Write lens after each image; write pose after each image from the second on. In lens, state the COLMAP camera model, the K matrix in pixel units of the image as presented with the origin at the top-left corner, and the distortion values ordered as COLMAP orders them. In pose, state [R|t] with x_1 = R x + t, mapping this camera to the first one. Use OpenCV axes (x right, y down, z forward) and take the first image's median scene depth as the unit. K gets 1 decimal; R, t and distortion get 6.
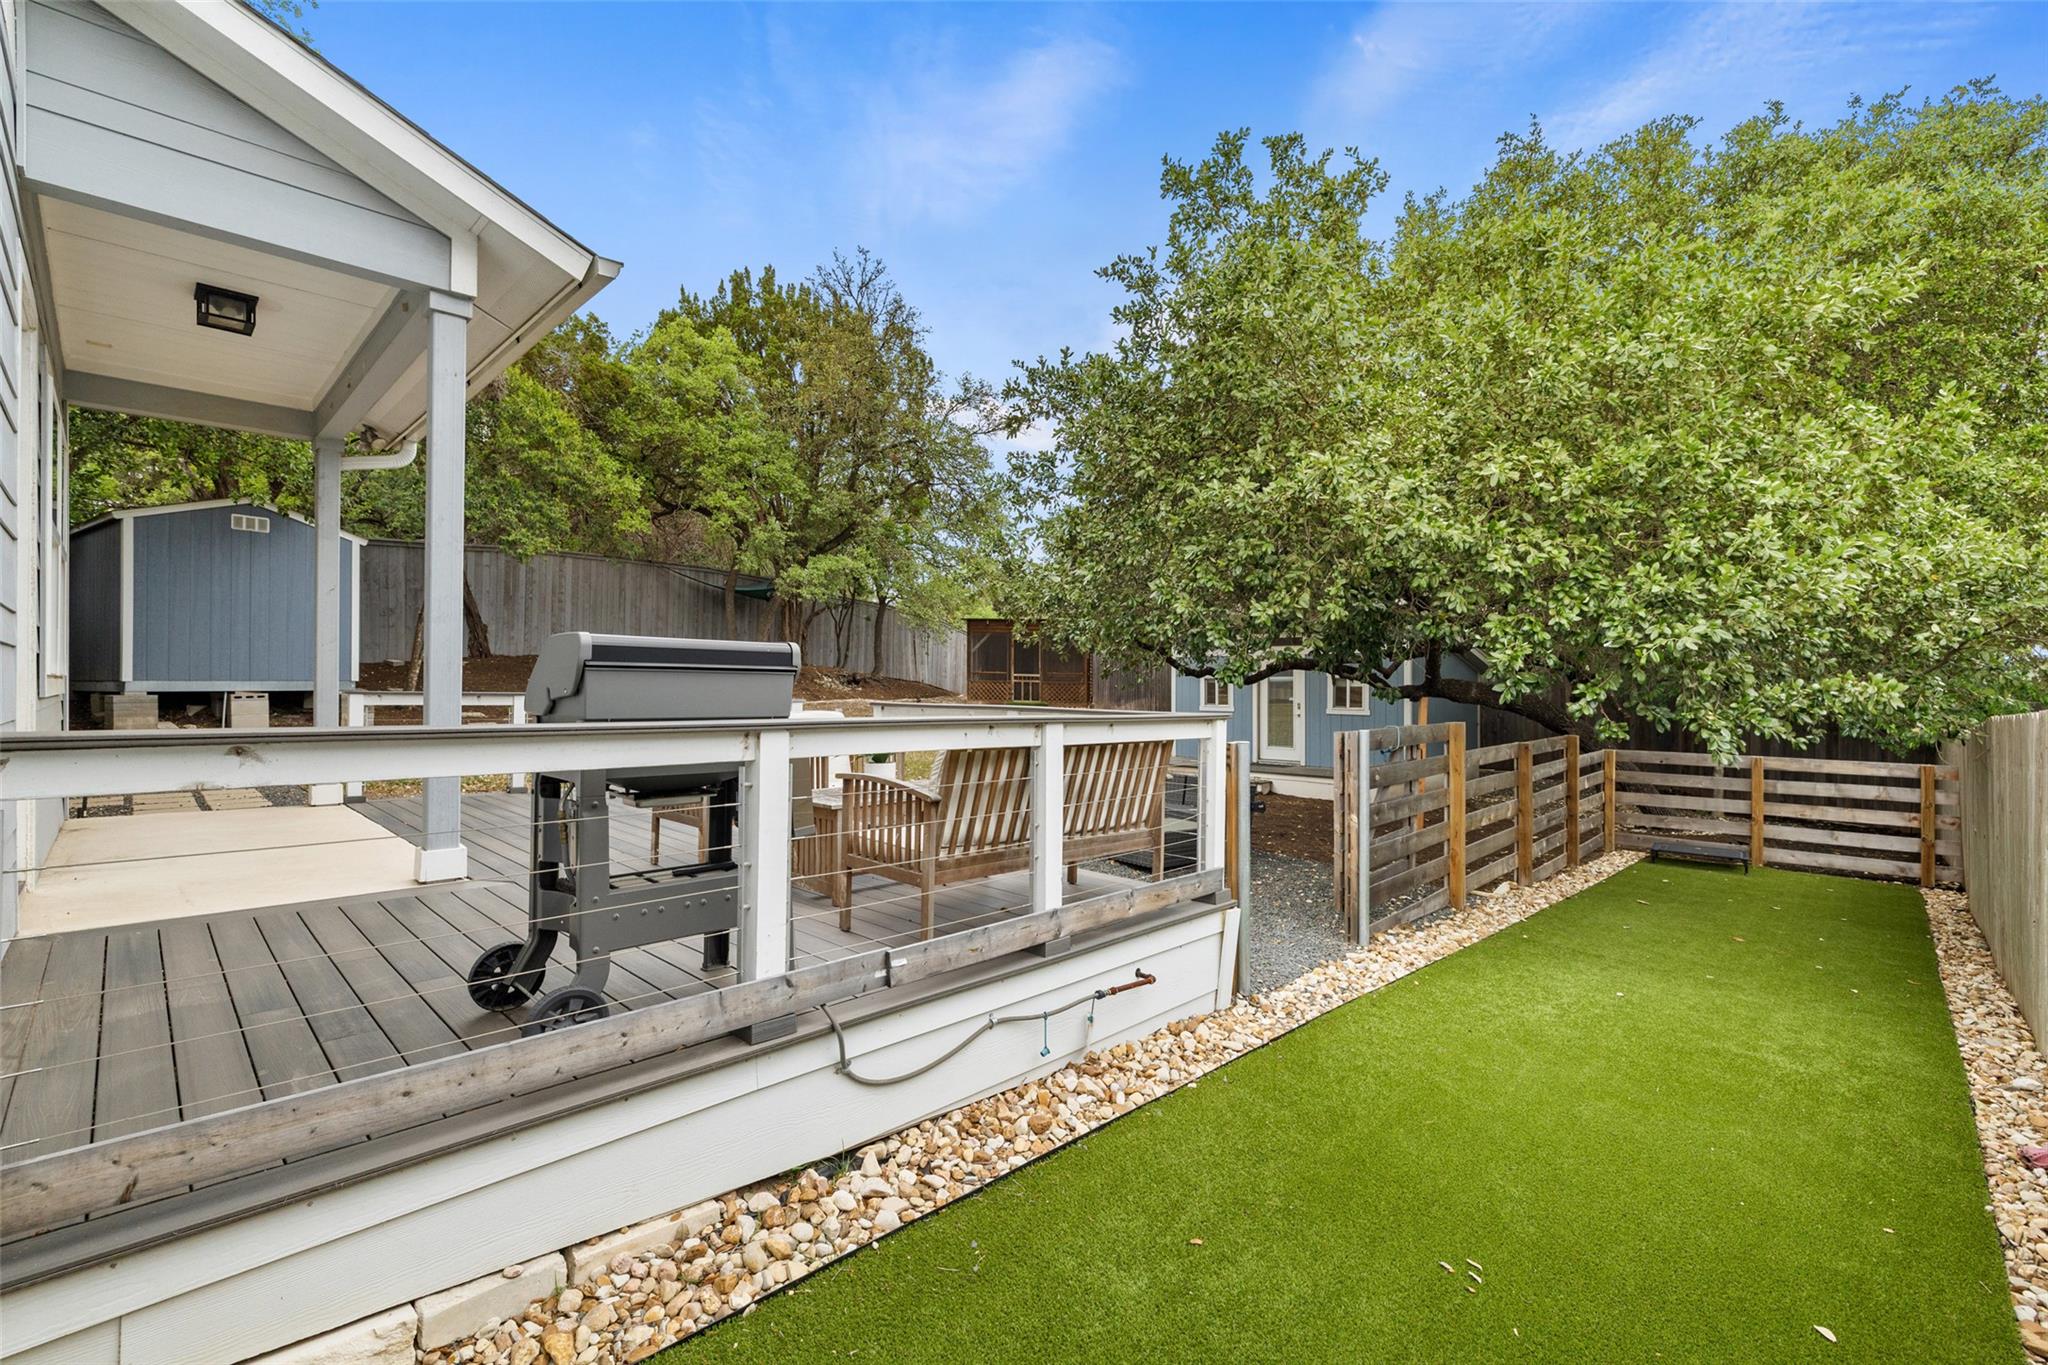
lens RADIAL K [[867.2, 0, 1024.3], [0, 867.2, 672.2], [0, 0, 1]] dist [-0.000940, -0.000041]
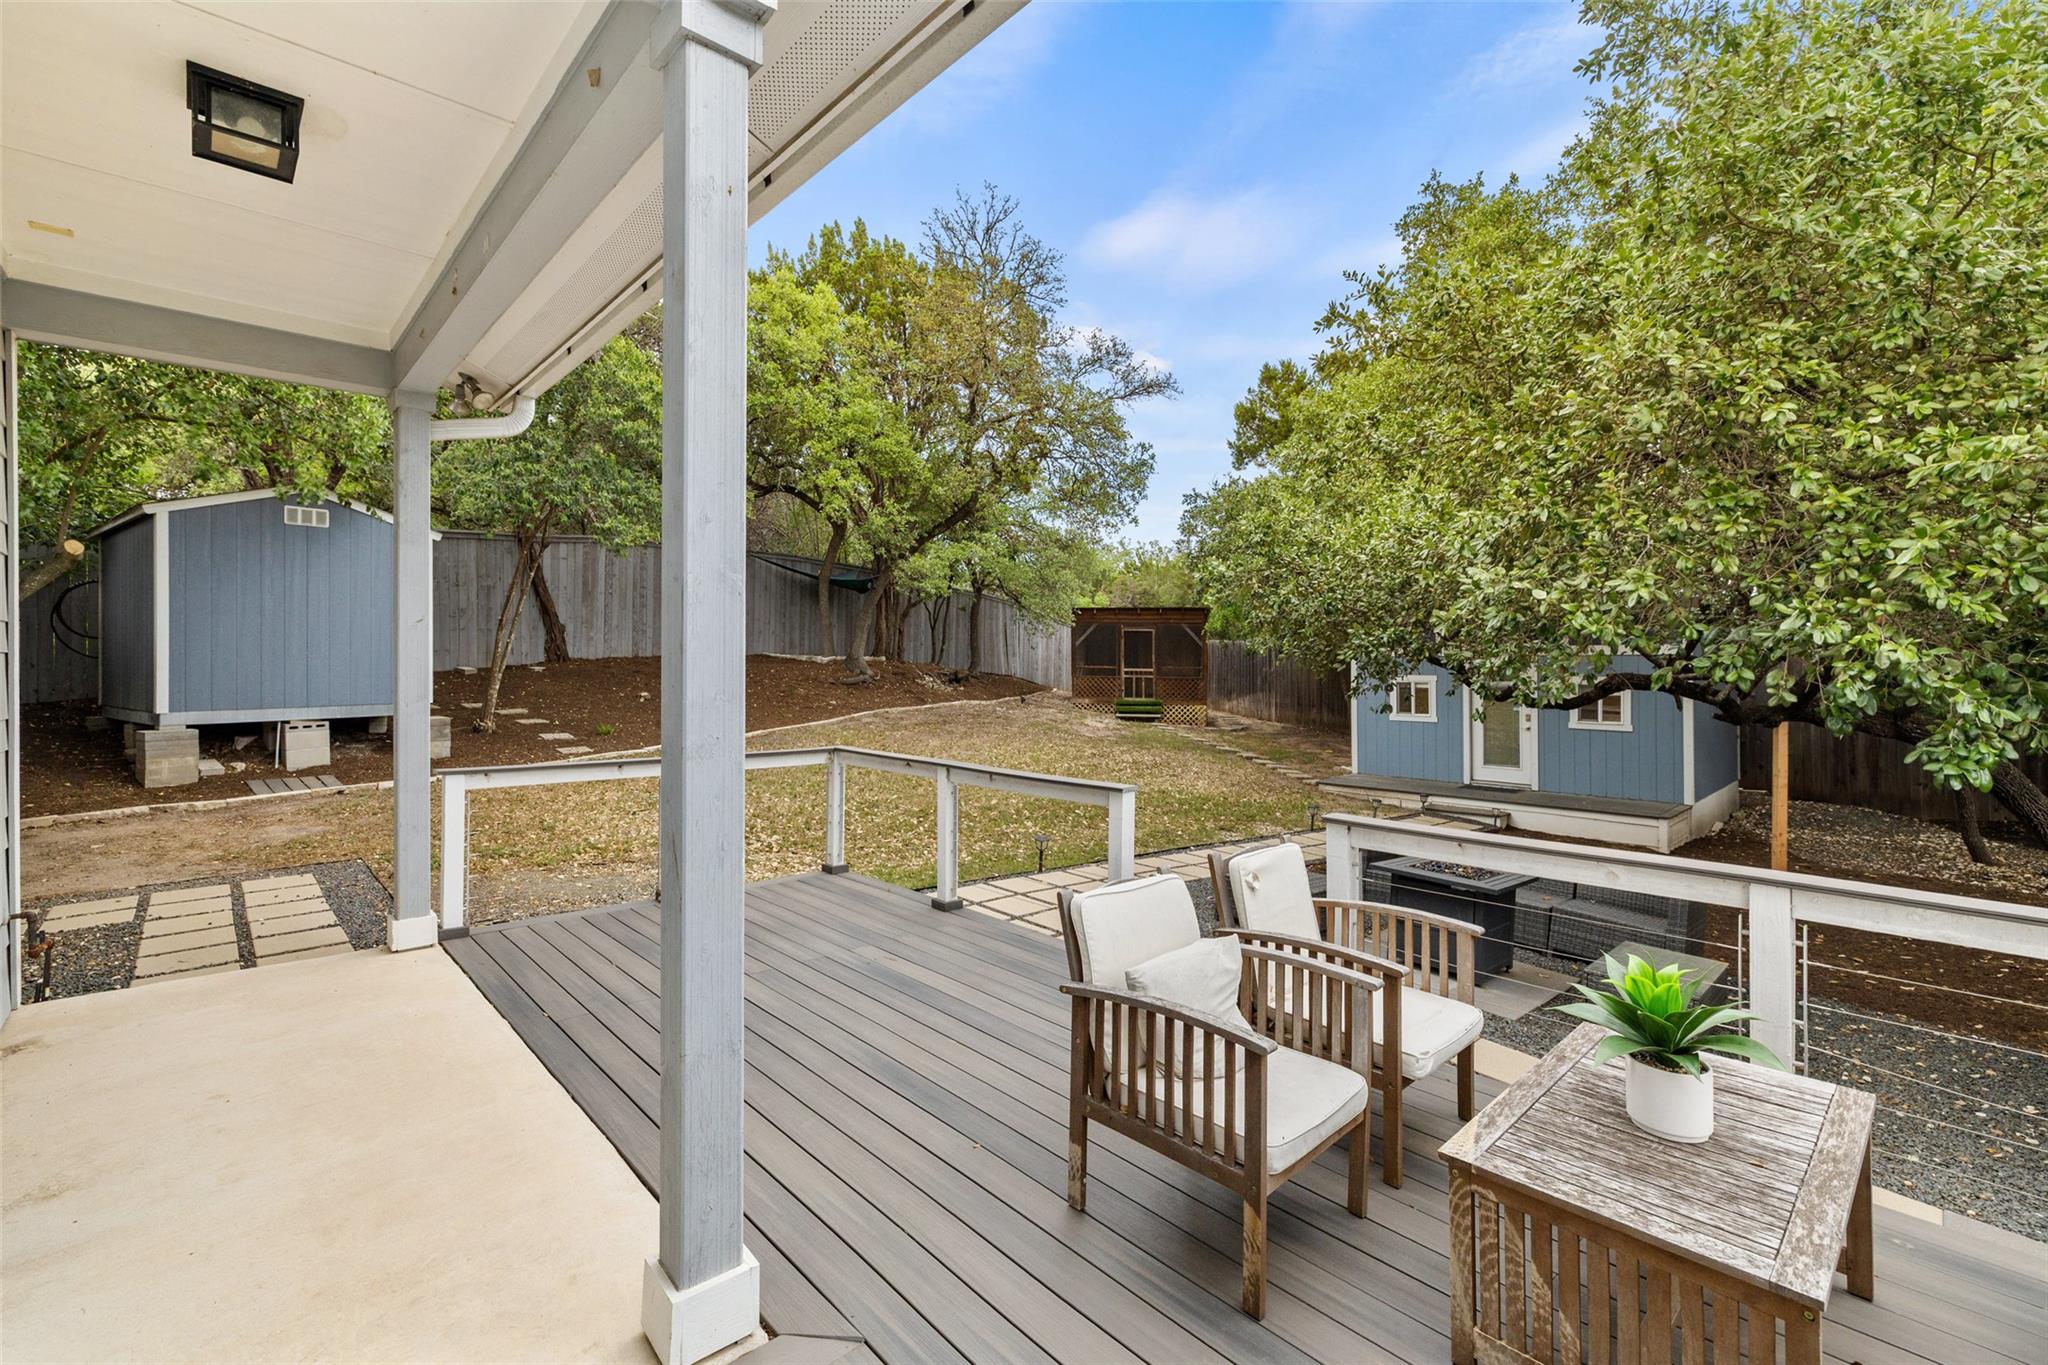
lens RADIAL K [[877.5, 0, 1022.2], [0, 877.5, 651.4], [0, 0, 1]] dist [-0.001775, -0.000174]
pose [[0.998799, -0.006766, -0.048533, -0.115396], [0.006786, 0.999977, 0.000231, -0.025927], [0.048531, -0.000560, 0.998822, 0.133102]]
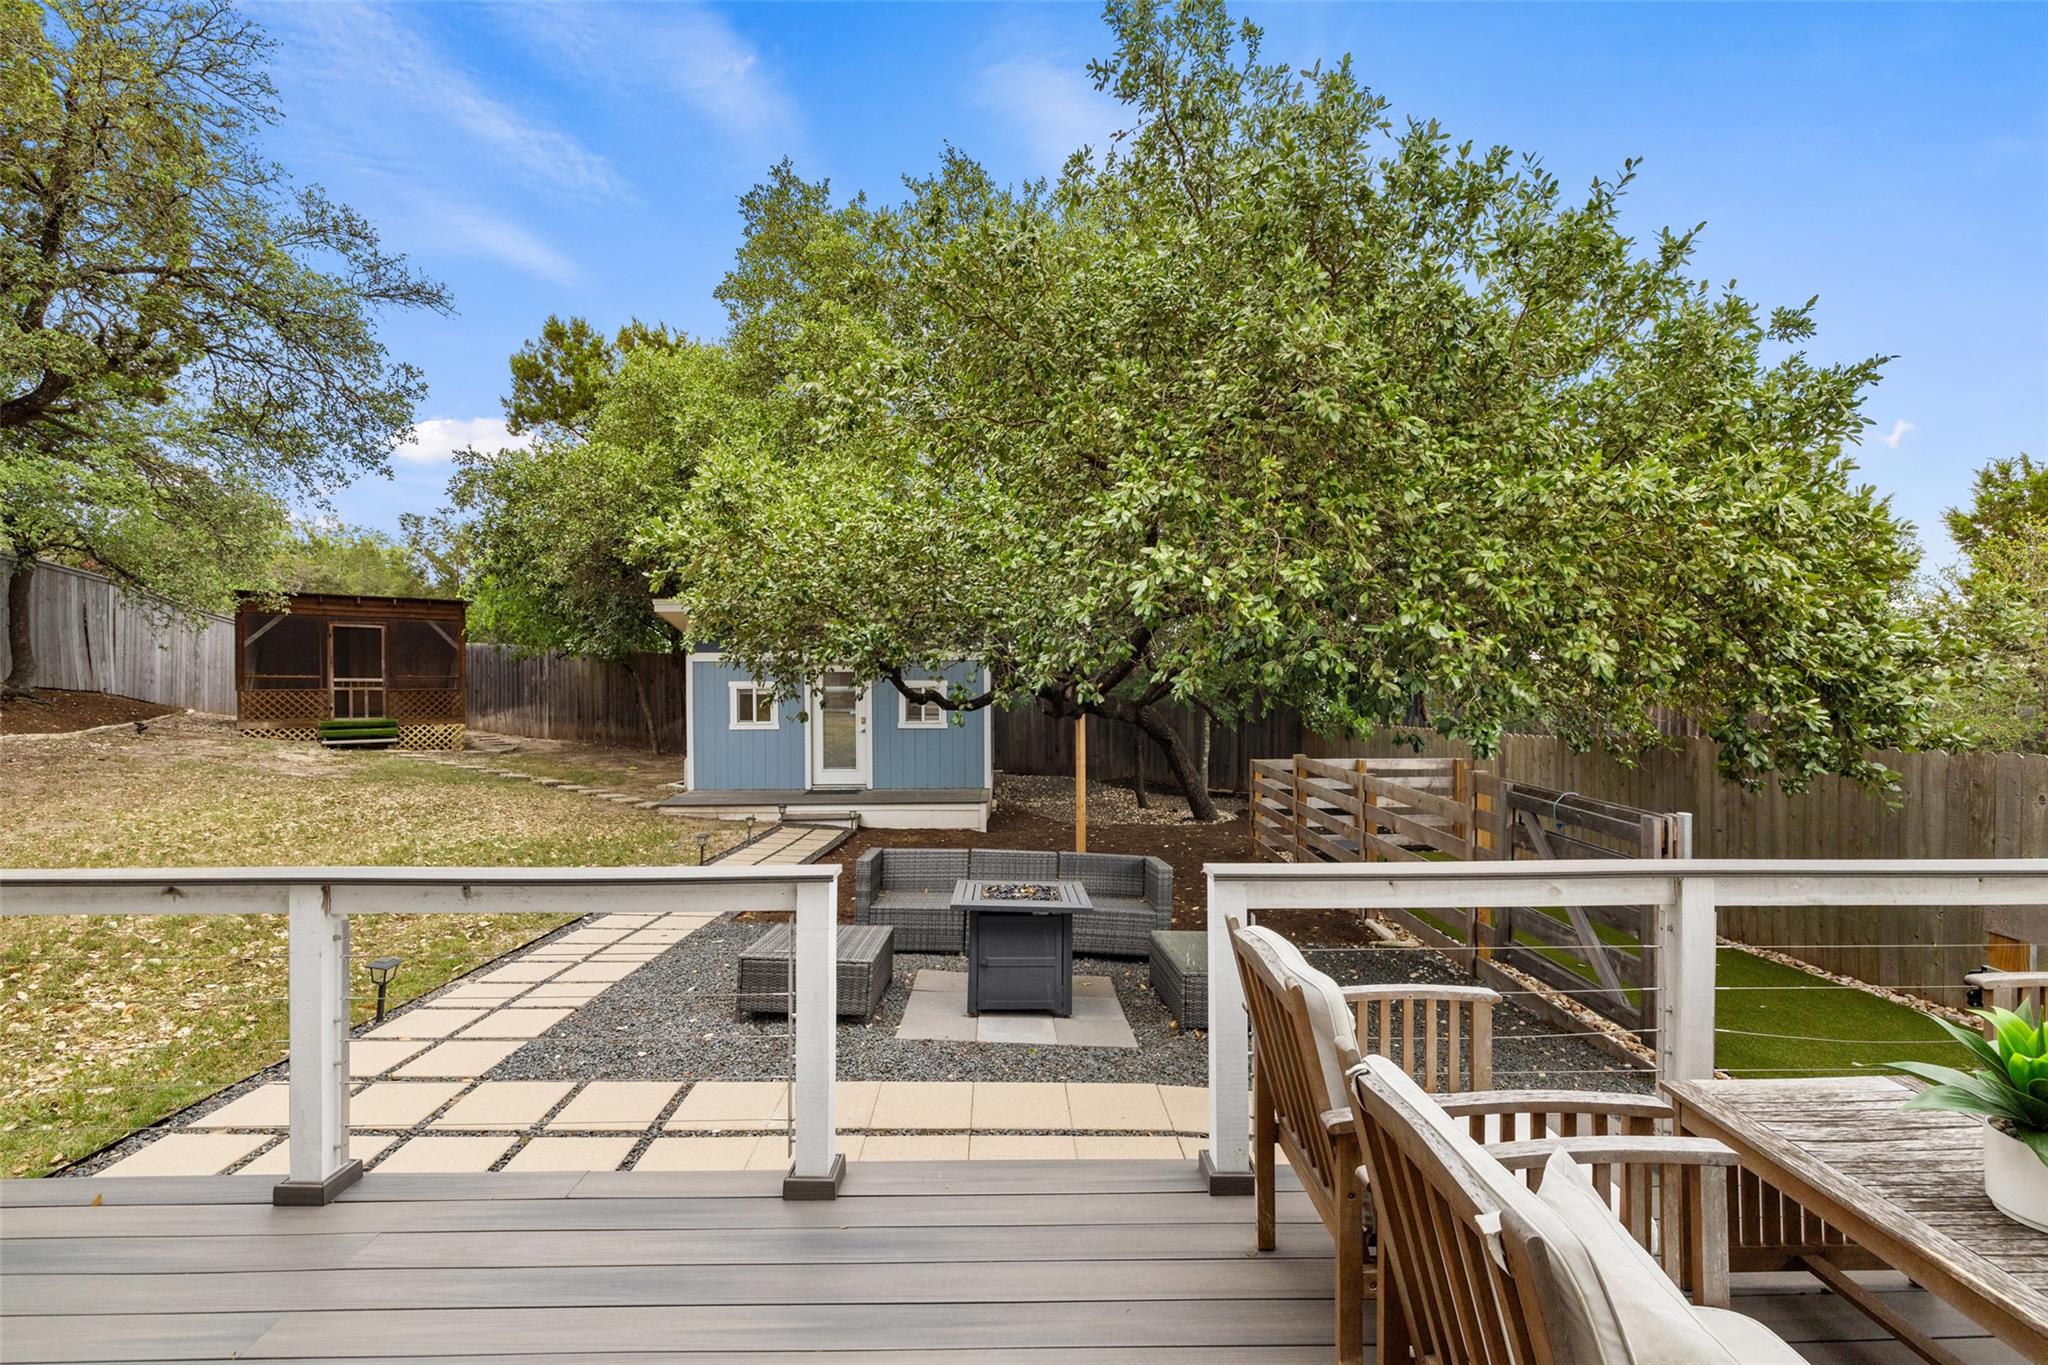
lens RADIAL K [[867.2, 0, 1024.3], [0, 867.2, 672.2], [0, 0, 1]] dist [-0.000940, -0.000041]
pose [[0.703162, -0.009613, 0.710965, -0.173947], [-0.002095, 0.999876, 0.015590, -0.021564], [-0.711027, -0.012452, 0.703055, 0.259526]]
